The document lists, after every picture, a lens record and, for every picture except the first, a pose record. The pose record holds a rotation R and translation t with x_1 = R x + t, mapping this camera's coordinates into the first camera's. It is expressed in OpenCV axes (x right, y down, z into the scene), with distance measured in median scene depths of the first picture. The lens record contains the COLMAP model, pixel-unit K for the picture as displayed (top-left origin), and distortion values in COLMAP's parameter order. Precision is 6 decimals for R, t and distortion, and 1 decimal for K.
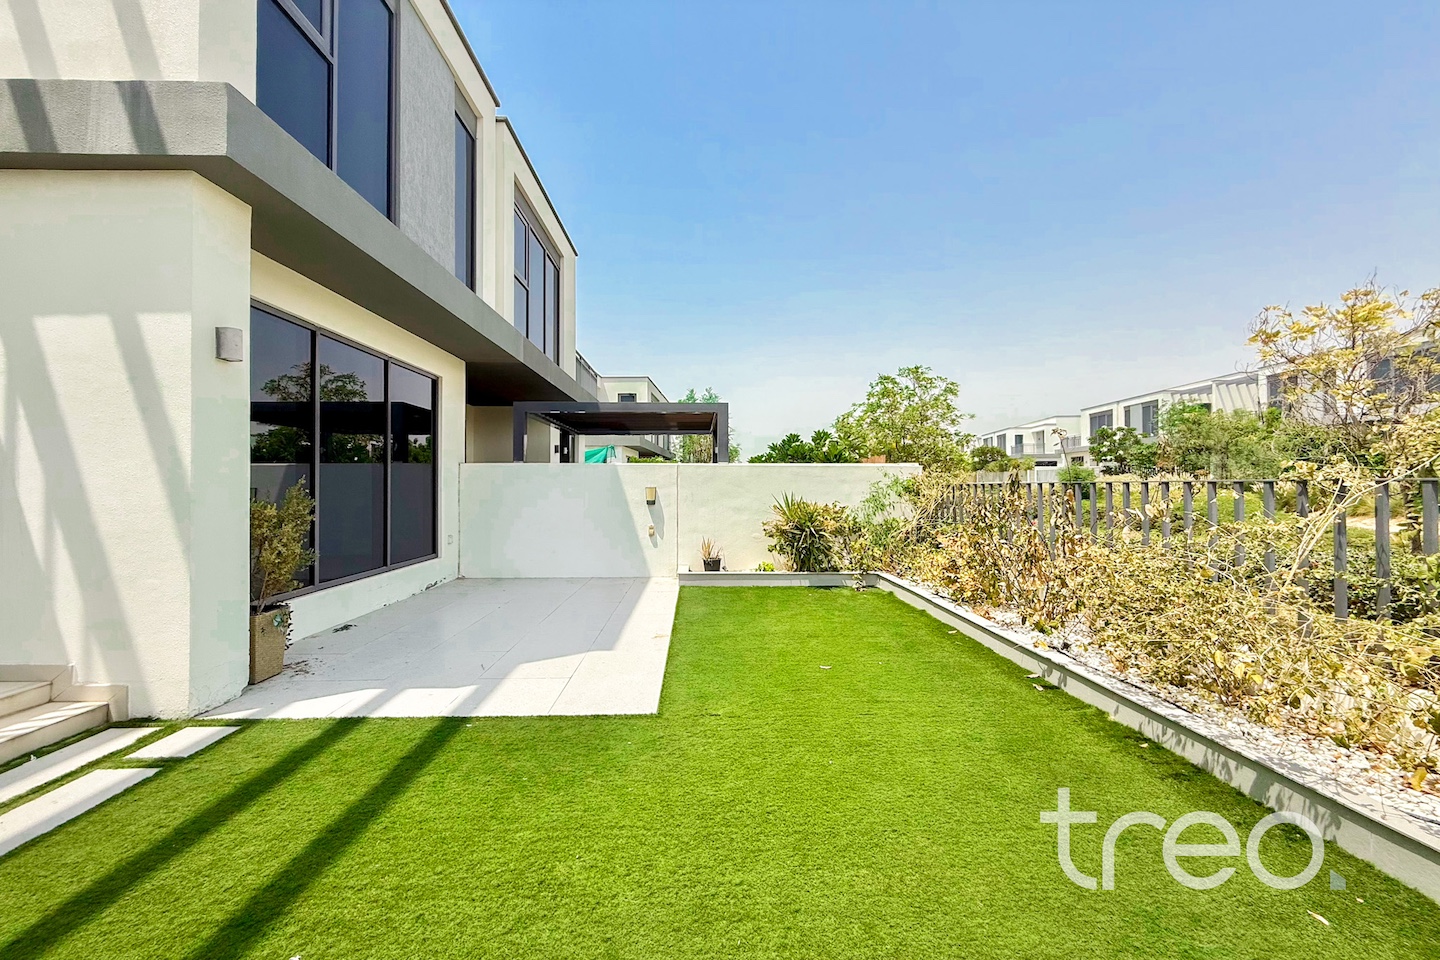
lens RADIAL K [[578.7, 0, 712.4], [0, 578.7, 473.7], [0, 0, 1]] dist [0.000420, 0.000125]
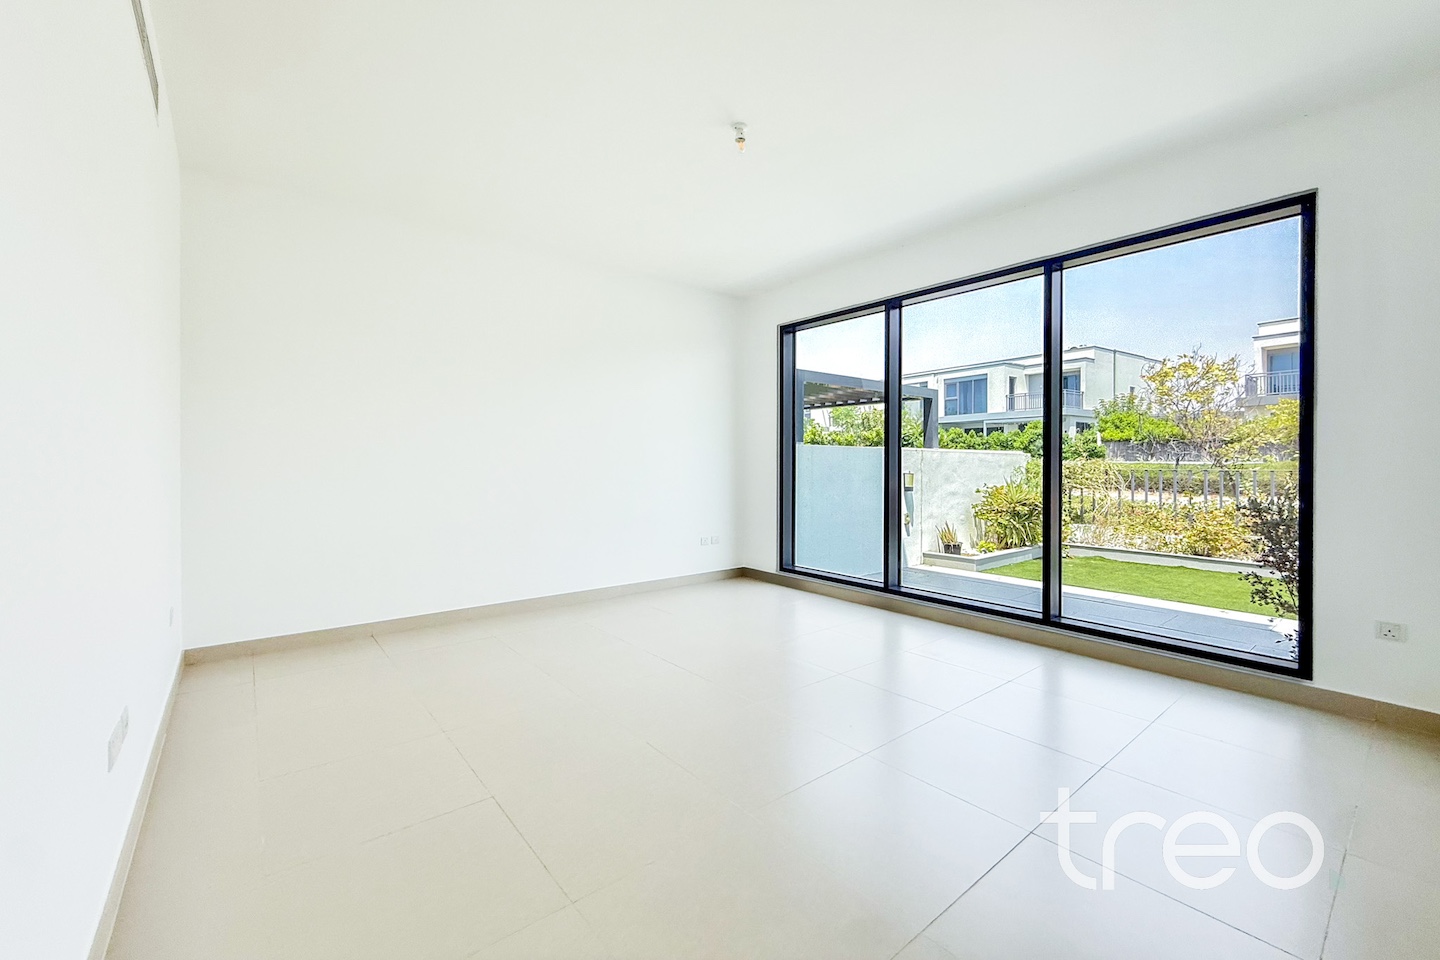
lens RADIAL K [[587.0, 0, 706.0], [0, 587.0, 462.9], [0, 0, 1]] dist [-0.000946, -0.000223]
pose [[0.800843, -0.002925, 0.598867, -1.460454], [-0.008733, 0.999825, 0.016562, -0.010892], [-0.598811, -0.018494, 0.800677, 0.659790]]
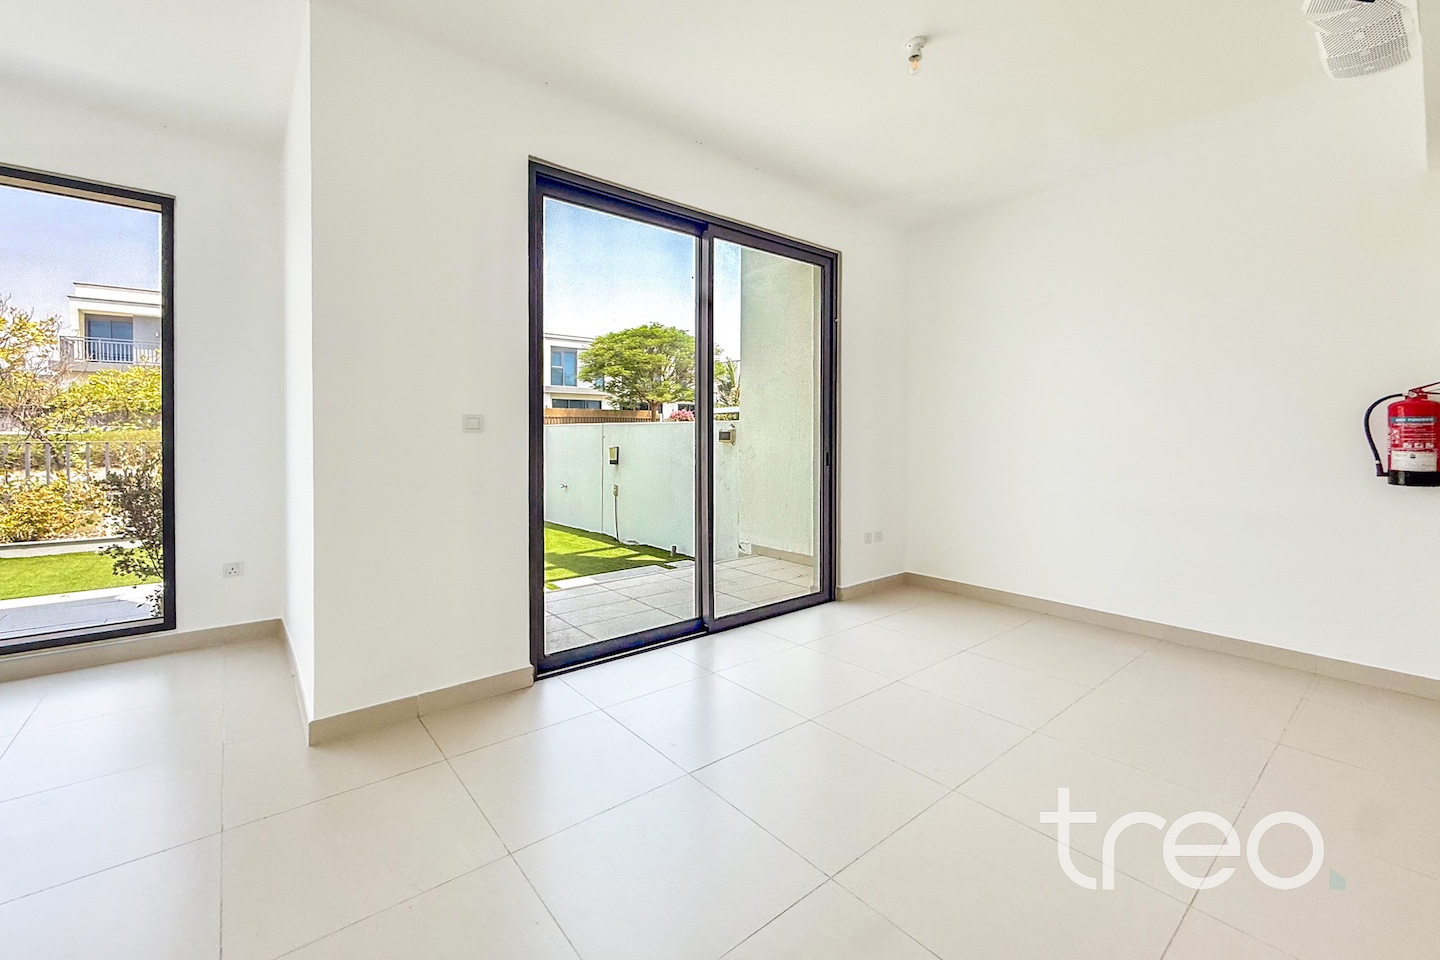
lens RADIAL K [[589.2, 0, 715.8], [0, 589.2, 439.8], [0, 0, 1]] dist [0.001584, 0.000167]
pose [[-0.610769, -0.012928, 0.791704, -1.523750], [-0.017846, 0.999837, 0.002559, -0.016401], [-0.791608, -0.012566, -0.610900, 0.686464]]
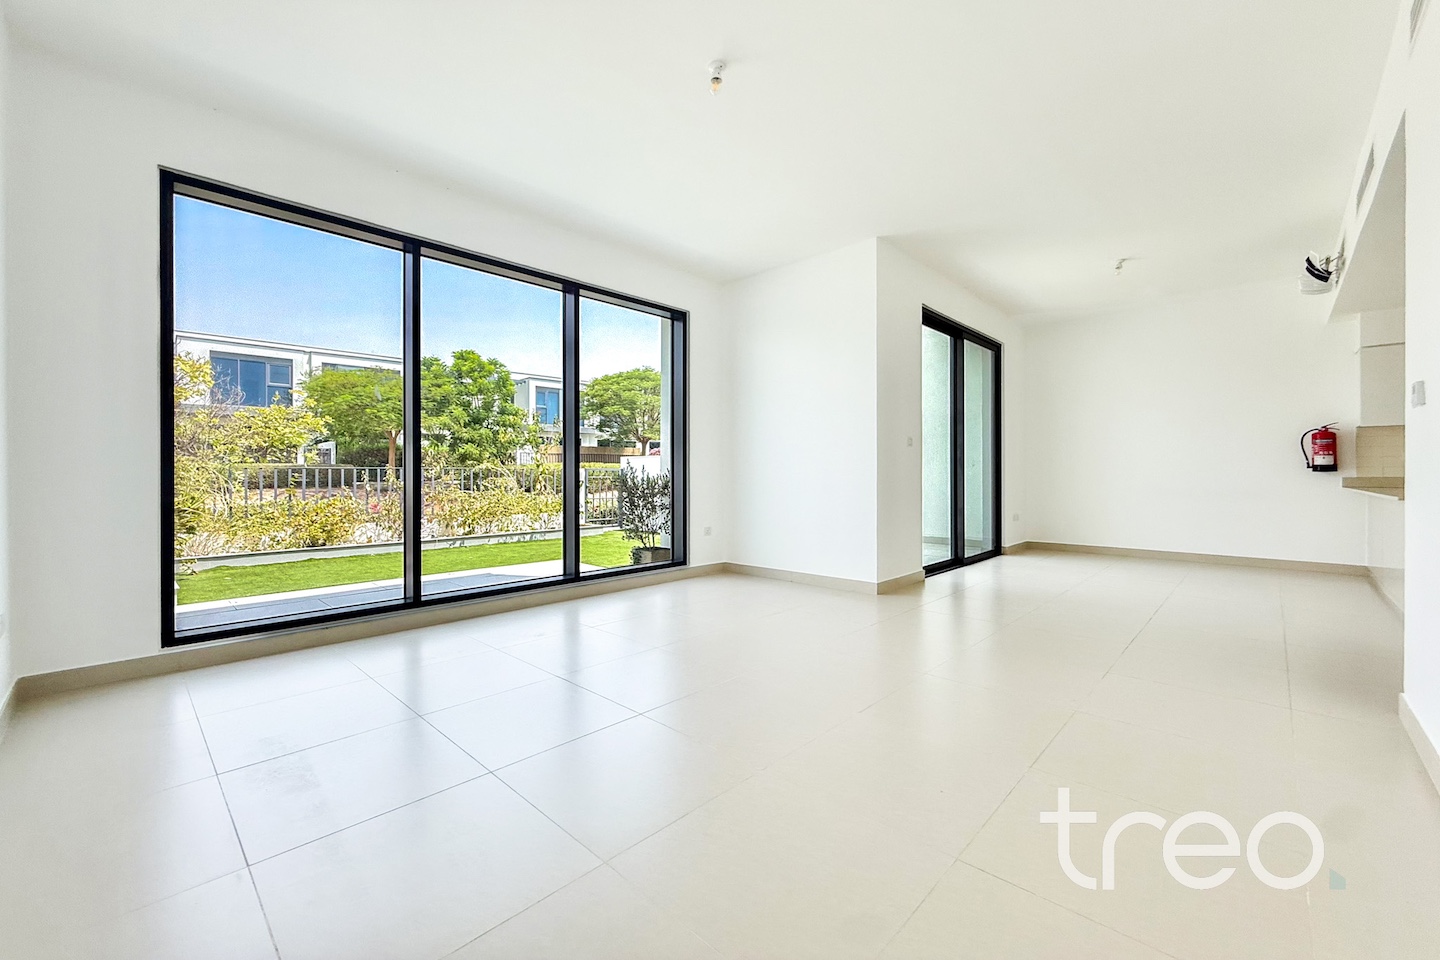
lens RADIAL K [[578.7, 0, 712.4], [0, 578.7, 473.7], [0, 0, 1]] dist [0.000420, 0.000125]
pose [[-0.702155, -0.003049, 0.712017, -1.456358], [-0.011241, 0.999914, -0.006804, 0.037812], [-0.711935, -0.012781, -0.702129, 1.450582]]
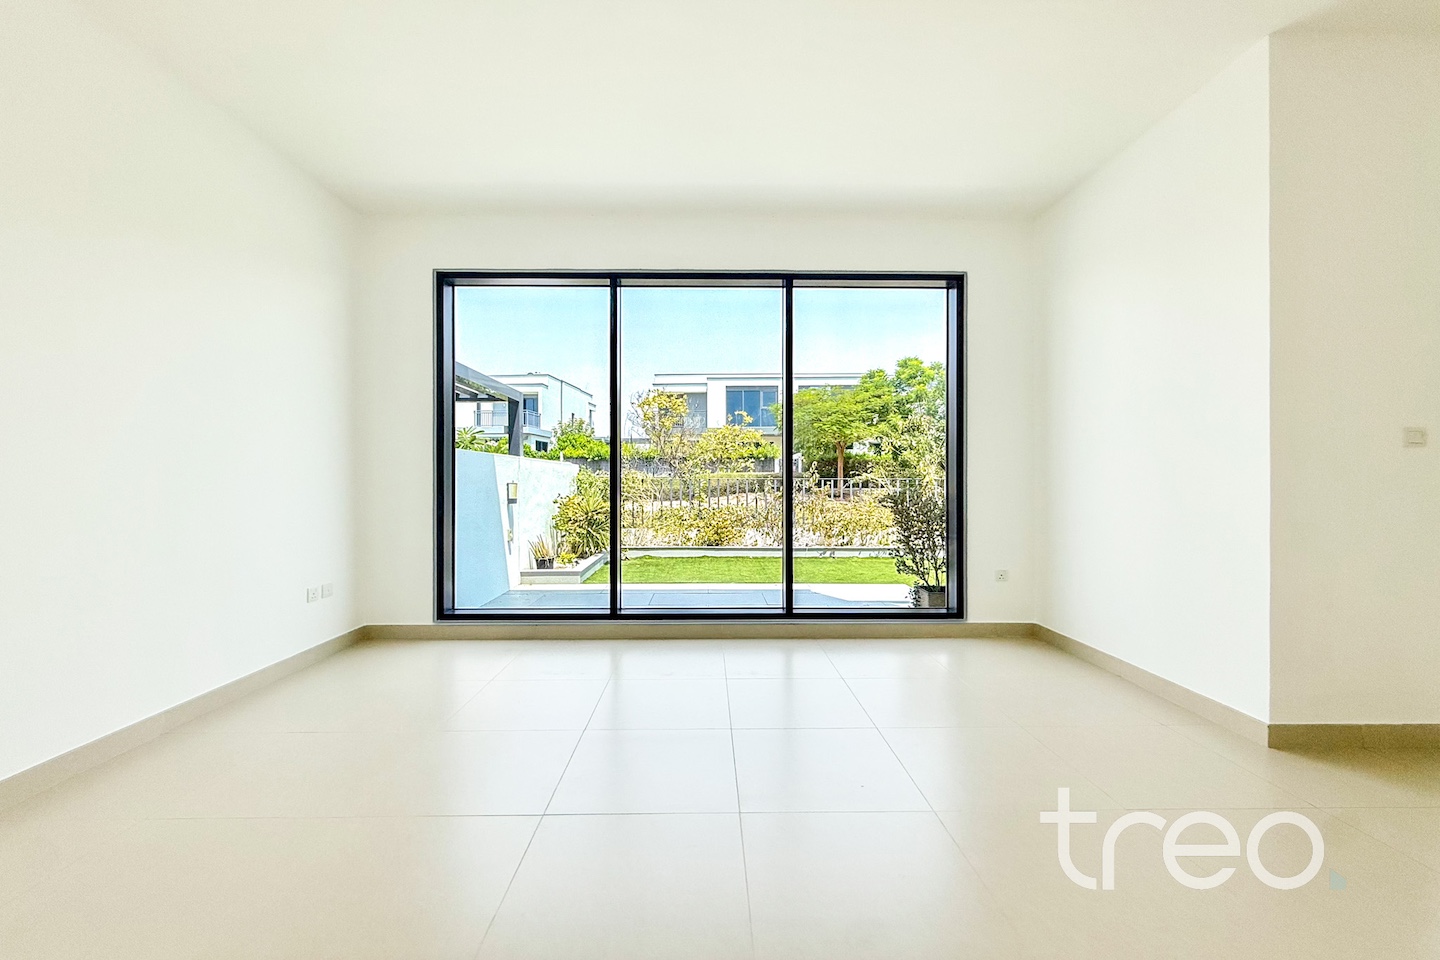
lens RADIAL K [[583.3, 0, 716.9], [0, 583.3, 480.3], [0, 0, 1]] dist [0.000117, -0.000048]
pose [[0.012019, -0.006685, 0.999905, -1.454833], [-0.015564, 0.999855, 0.006872, 0.012836], [-0.999807, -0.015645, 0.011913, 1.068827]]
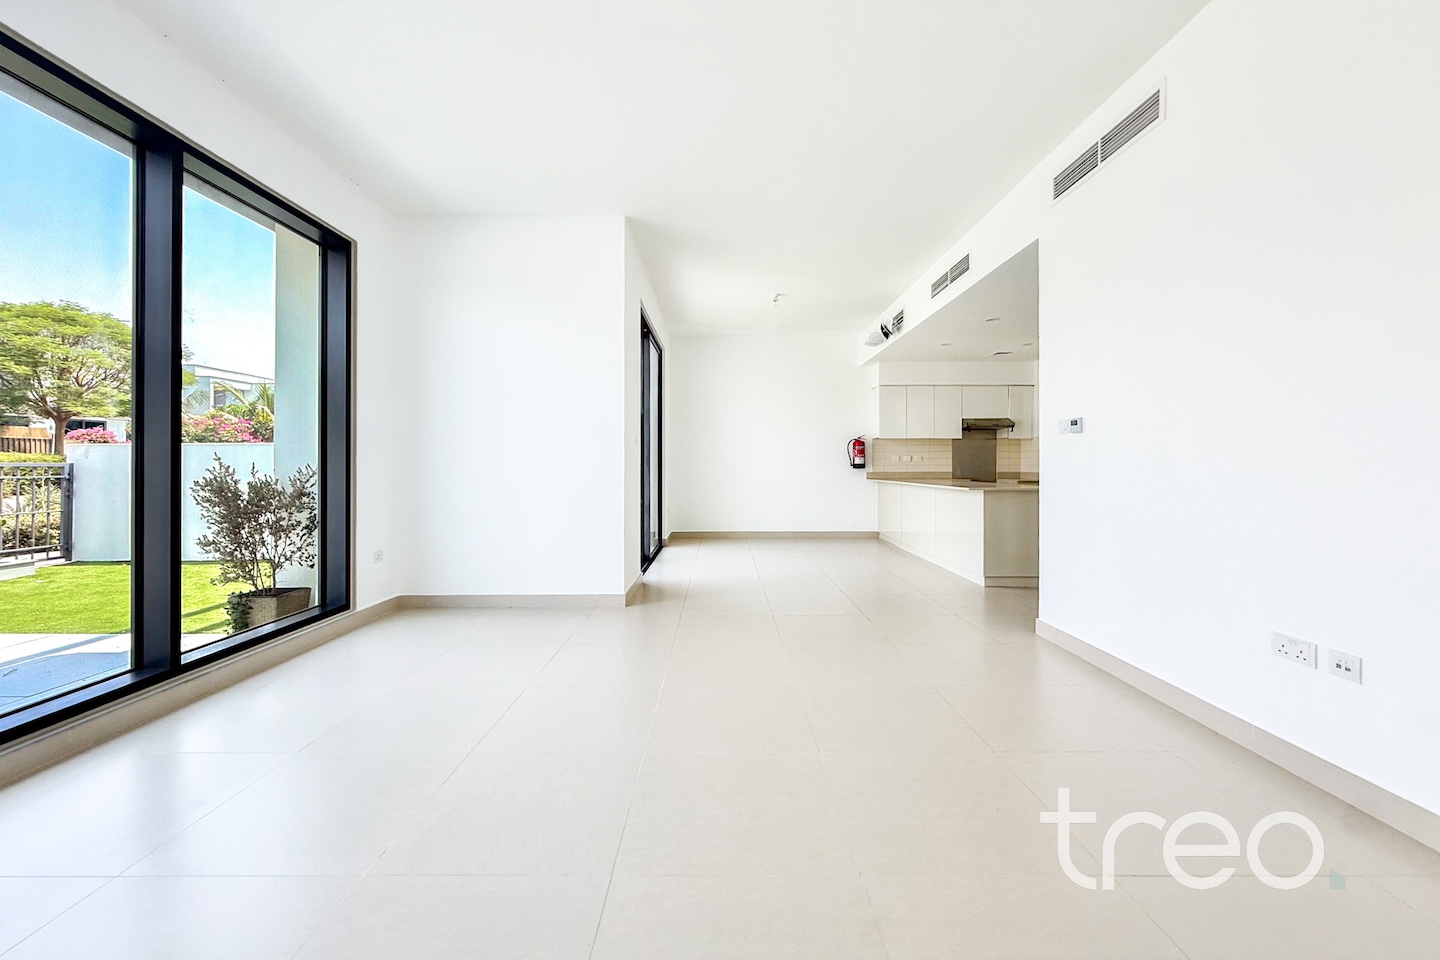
lens RADIAL K [[577.8, 0, 720.5], [0, 577.8, 462.0], [0, 0, 1]] dist [0.002359, 0.000336]
pose [[-0.999544, -0.001178, 0.030160, -1.162538], [-0.001766, 0.999809, -0.019452, 0.027372], [-0.030132, -0.019497, -0.999356, 1.452954]]
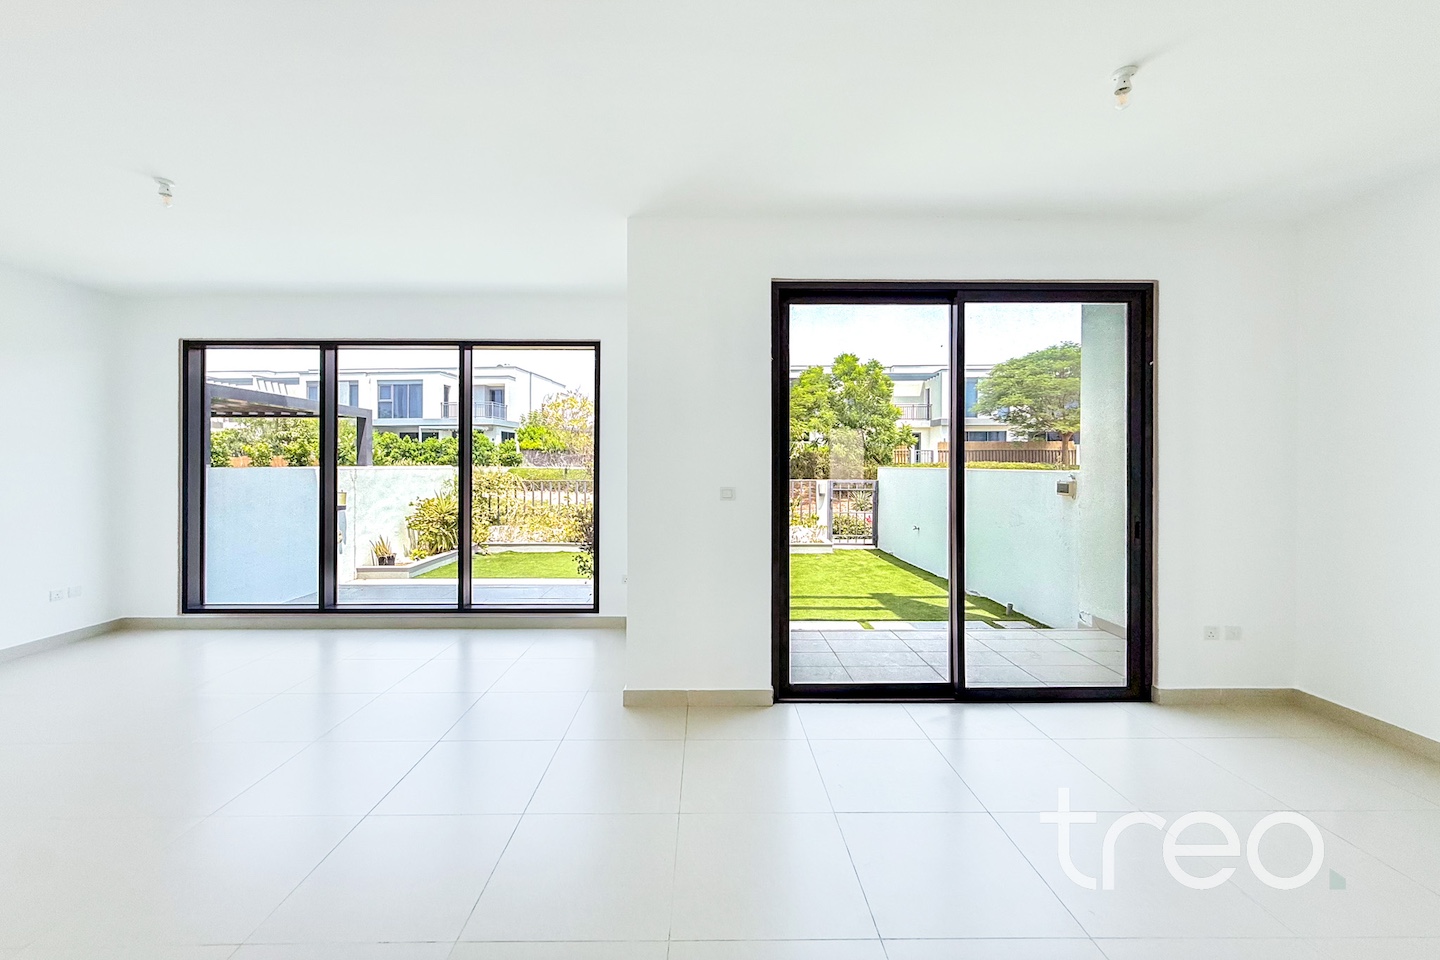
lens RADIAL K [[586.4, 0, 718.7], [0, 586.4, 461.1], [0, 0, 1]] dist [-0.000478, 0.000153]
pose [[0.015636, 0.000048, 0.999878, -1.658540], [-0.016637, 0.999862, 0.000212, -0.061500], [-0.999739, -0.016638, 0.015634, 0.544710]]
